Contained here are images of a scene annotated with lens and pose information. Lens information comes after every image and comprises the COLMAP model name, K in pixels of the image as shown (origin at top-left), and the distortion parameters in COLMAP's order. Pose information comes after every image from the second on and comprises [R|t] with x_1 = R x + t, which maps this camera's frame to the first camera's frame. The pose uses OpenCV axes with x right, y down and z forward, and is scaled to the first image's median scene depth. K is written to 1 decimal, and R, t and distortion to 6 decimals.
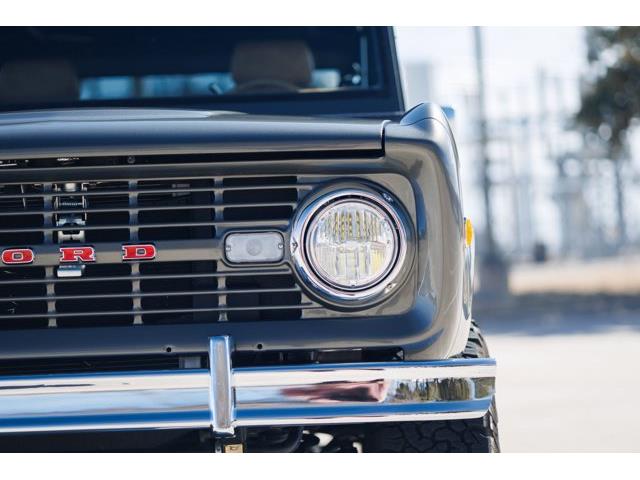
lens RADIAL K [[1696.9, 0, 321.0], [0, 1696.9, 238.4], [0, 0, 1]] dist [0.109118, 0.000000]
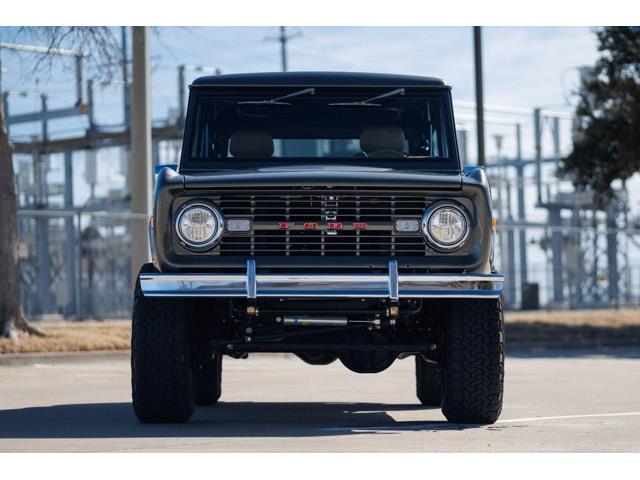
lens RADIAL K [[1938.4, 0, 316.6], [0, 1938.4, 235.5], [0, 0, 1]] dist [0.035258, 0.000000]
pose [[0.999158, 0.036069, 0.019575, -0.223352], [-0.036315, 0.999264, 0.012351, -0.010456], [-0.019116, -0.013052, 0.999732, -1.789959]]
